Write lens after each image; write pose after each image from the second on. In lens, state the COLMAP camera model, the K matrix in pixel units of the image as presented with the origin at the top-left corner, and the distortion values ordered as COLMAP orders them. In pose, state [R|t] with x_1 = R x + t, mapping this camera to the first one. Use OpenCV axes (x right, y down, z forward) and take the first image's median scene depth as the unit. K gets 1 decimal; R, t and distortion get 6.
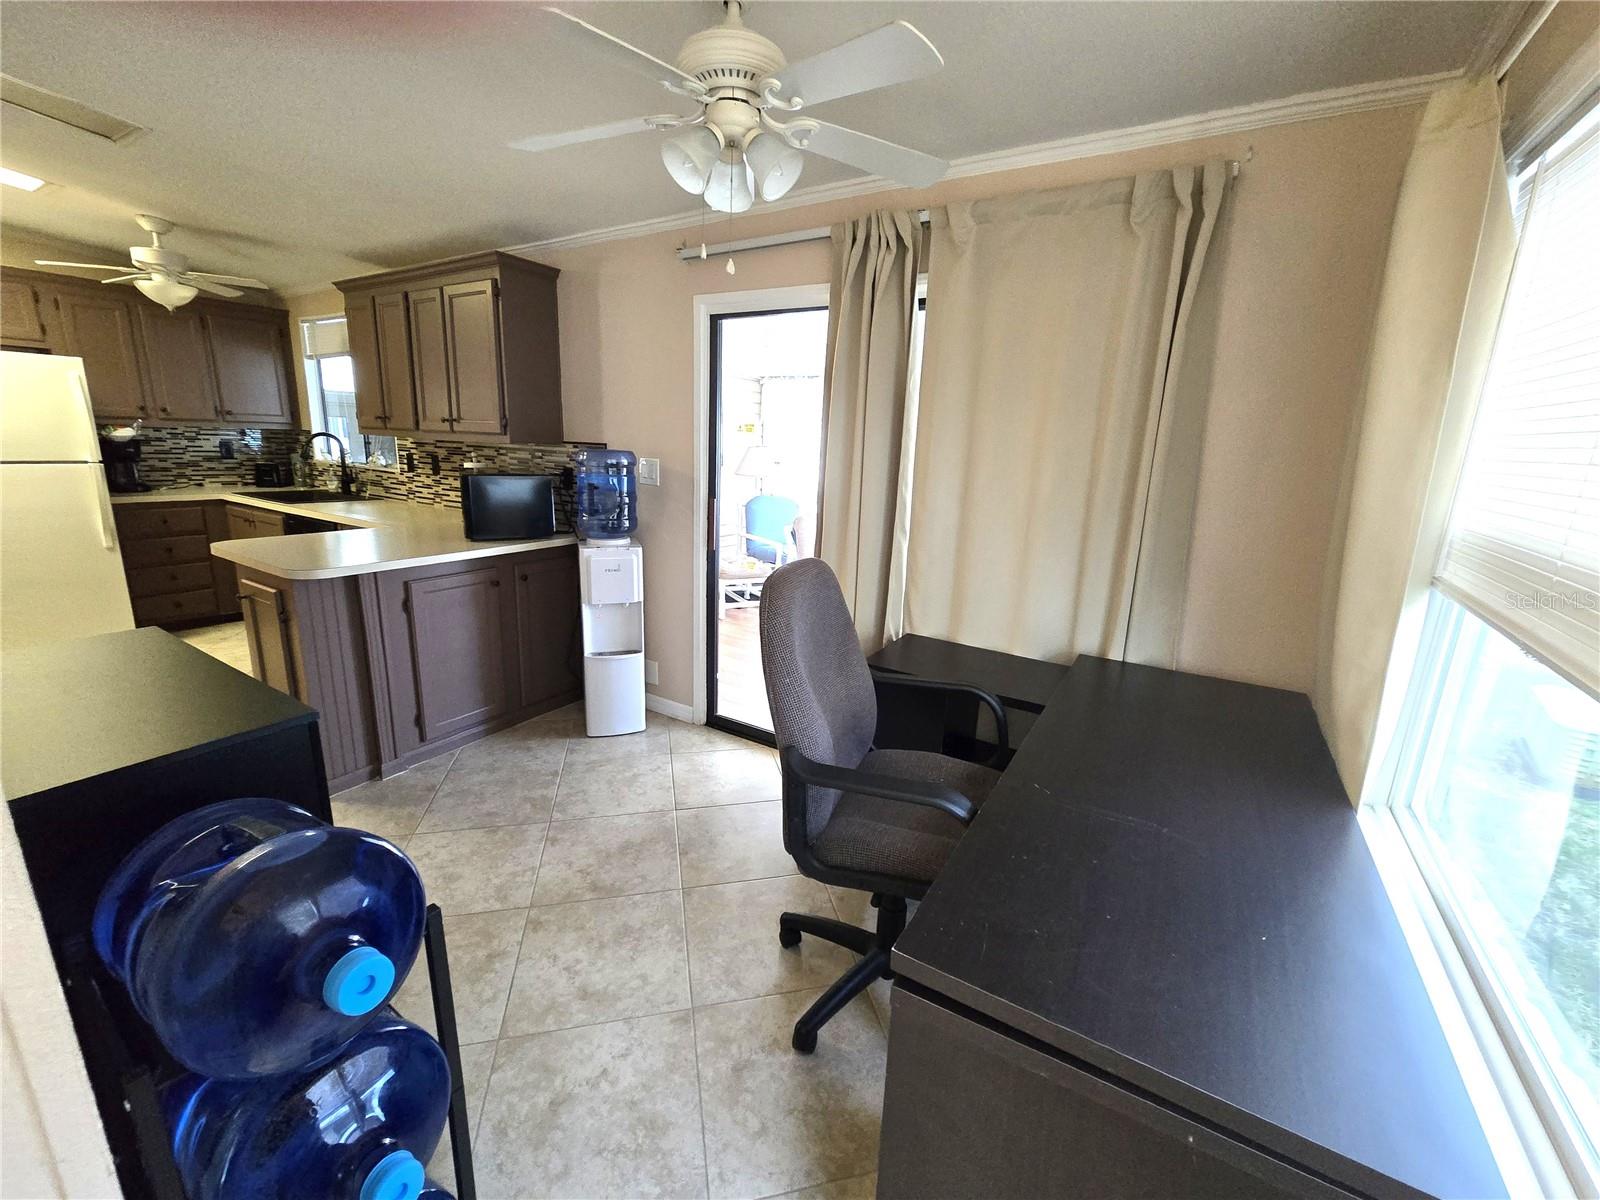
lens RADIAL K [[655.3, 0, 796.0], [0, 655.3, 591.4], [0, 0, 1]] dist [-0.001112, 0.000525]
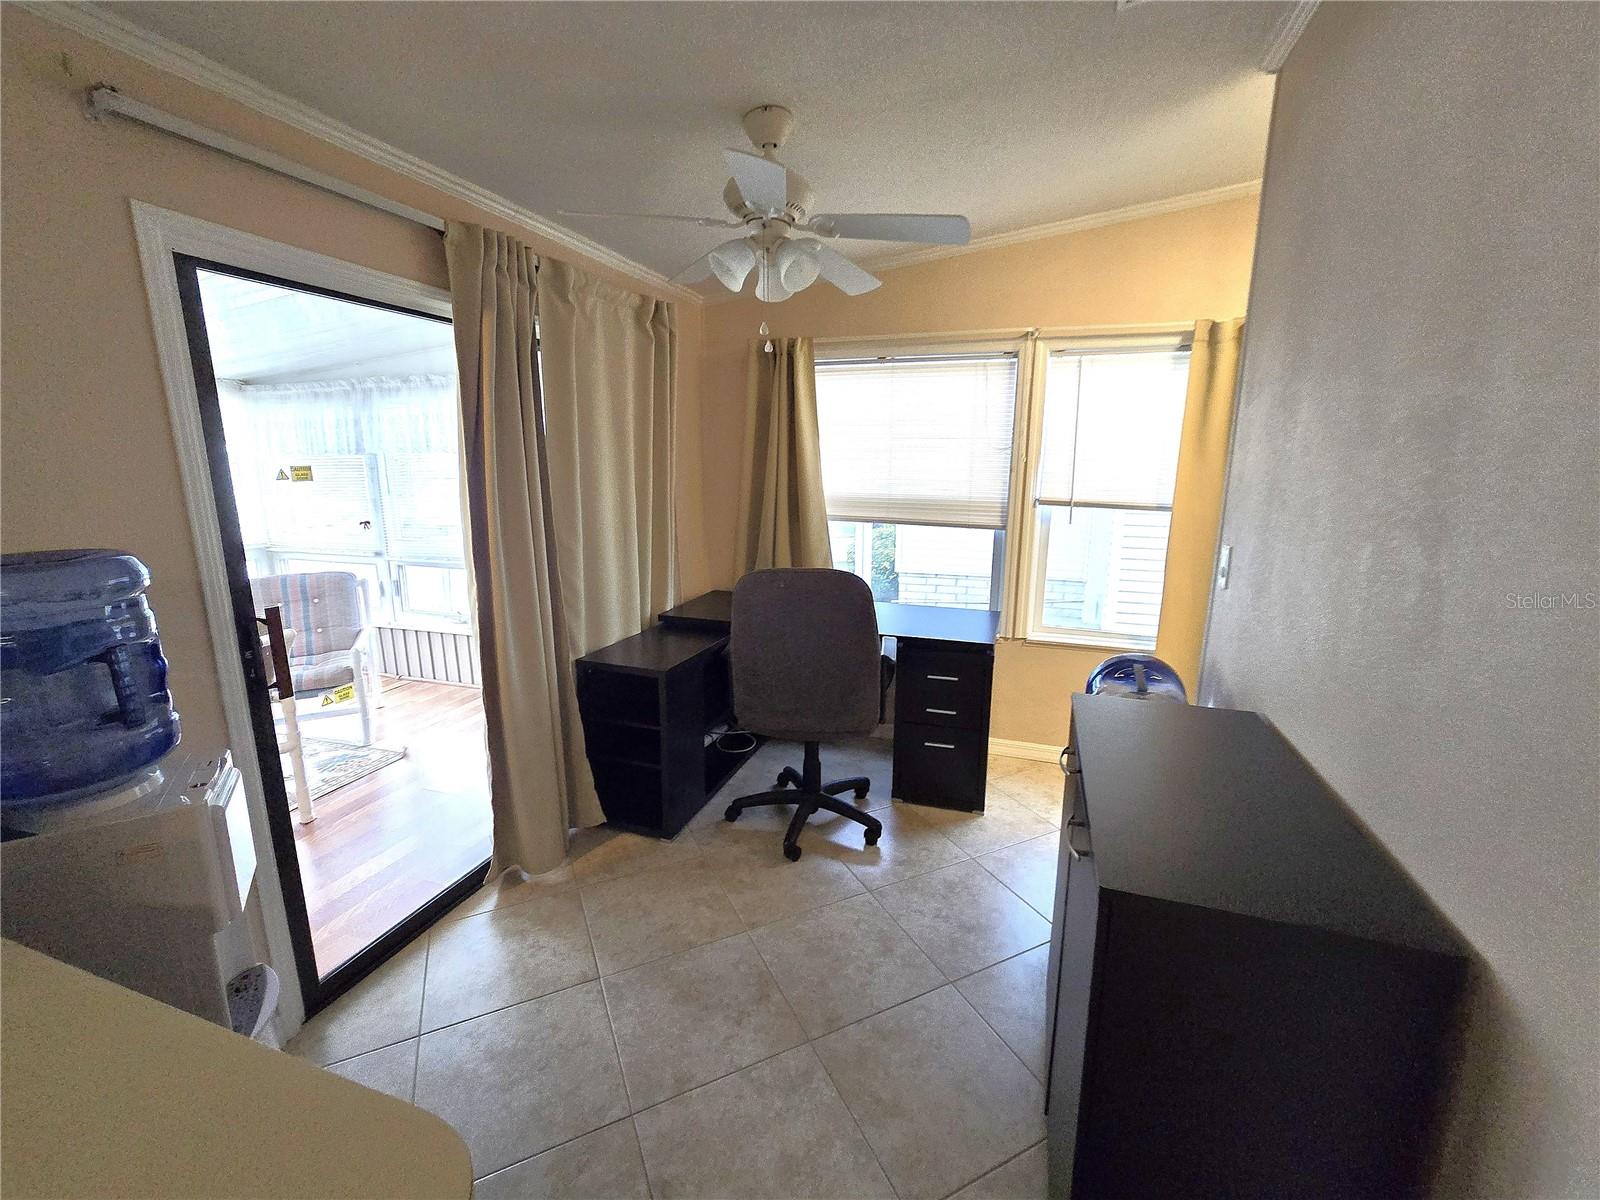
lens RADIAL K [[655.3, 0, 801.3], [0, 655.3, 593.5], [0, 0, 1]] dist [-0.001112, 0.000525]
pose [[-0.215306, -0.232979, 0.948348, -0.518364], [0.219115, 0.934837, 0.279406, -0.147293], [-0.951647, 0.267956, -0.150227, 0.471899]]
